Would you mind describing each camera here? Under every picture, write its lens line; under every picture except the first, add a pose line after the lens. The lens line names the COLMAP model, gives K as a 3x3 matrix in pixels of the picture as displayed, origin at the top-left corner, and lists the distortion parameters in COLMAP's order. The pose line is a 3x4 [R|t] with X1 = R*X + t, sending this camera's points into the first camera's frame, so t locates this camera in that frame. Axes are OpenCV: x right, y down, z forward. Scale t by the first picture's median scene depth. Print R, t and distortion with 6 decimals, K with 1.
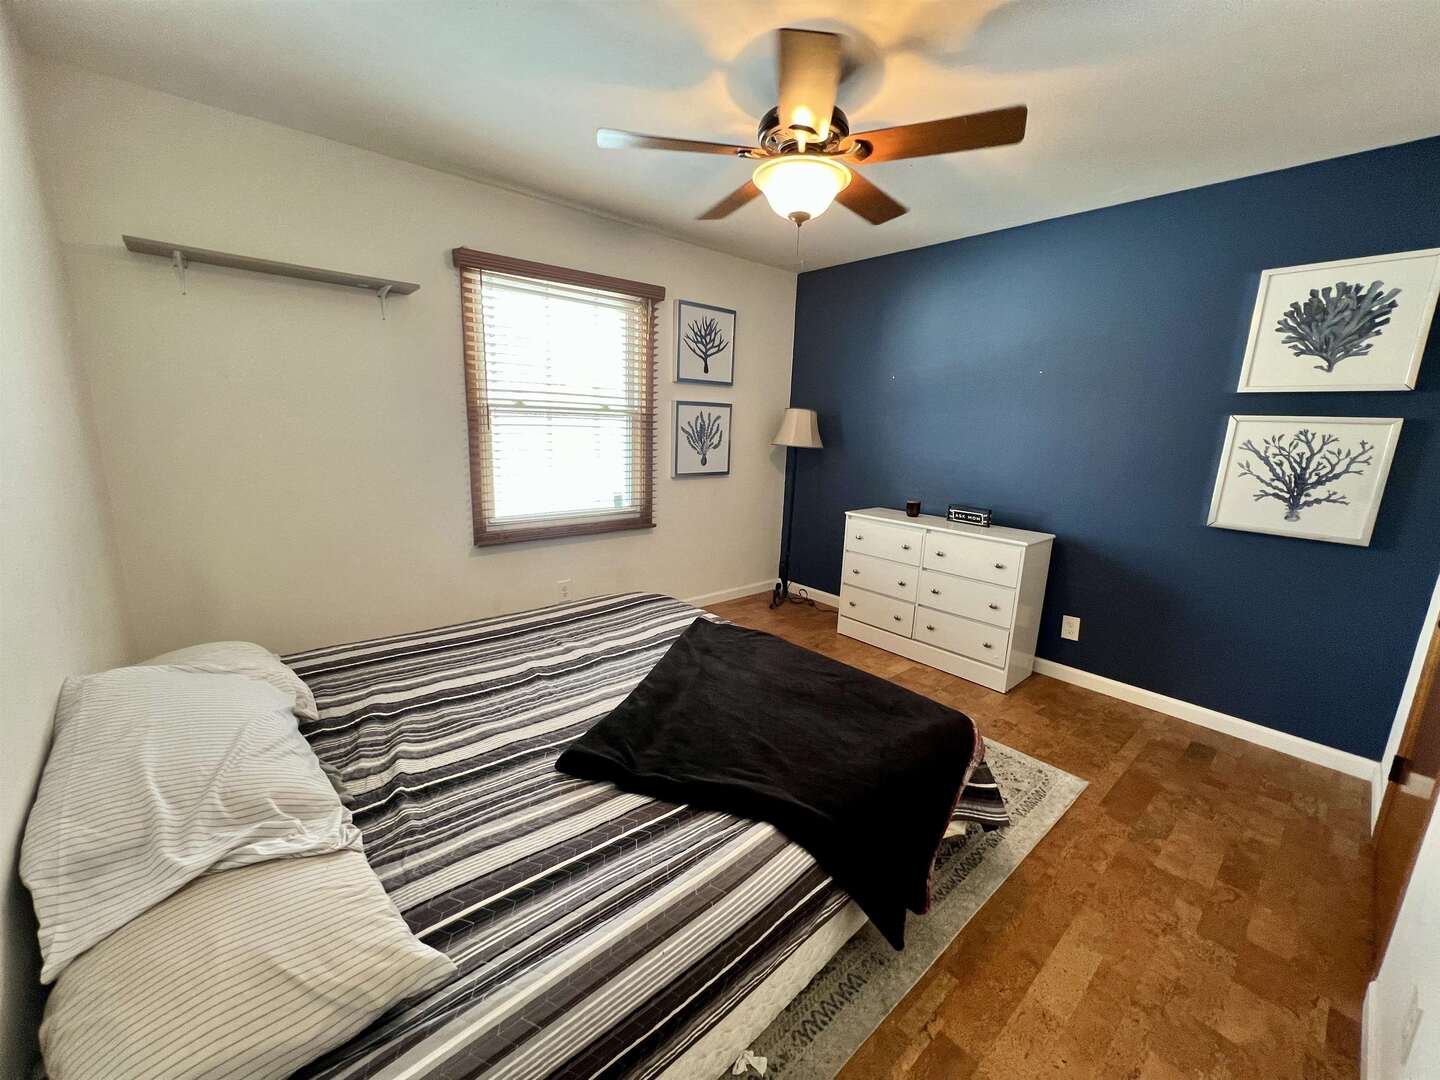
lens RADIAL K [[568.0, 0, 720.0], [0, 568.0, 540.0], [0, 0, 1]] dist [0.000840, 0.000172]
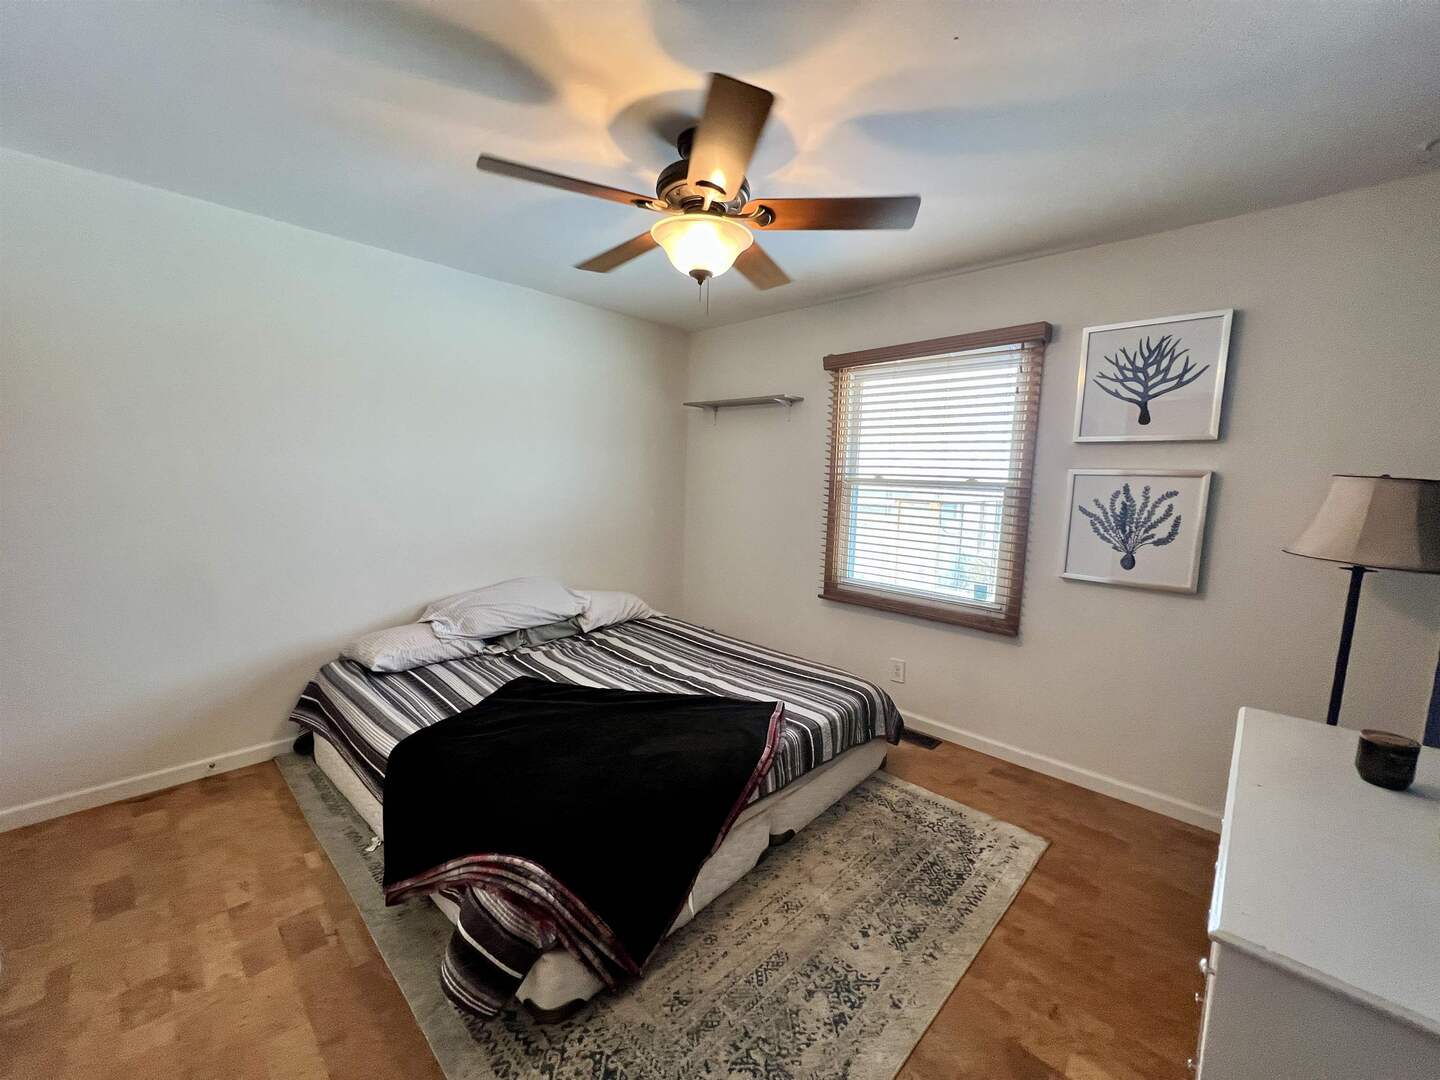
lens RADIAL K [[568.0, 0, 720.0], [0, 568.0, 540.0], [0, 0, 1]] dist [0.000840, 0.000172]
pose [[0.101354, 0.083906, -0.991306, 0.781043], [-0.233294, 0.970657, 0.058305, -0.136204], [0.967110, 0.225356, 0.117955, 0.702527]]
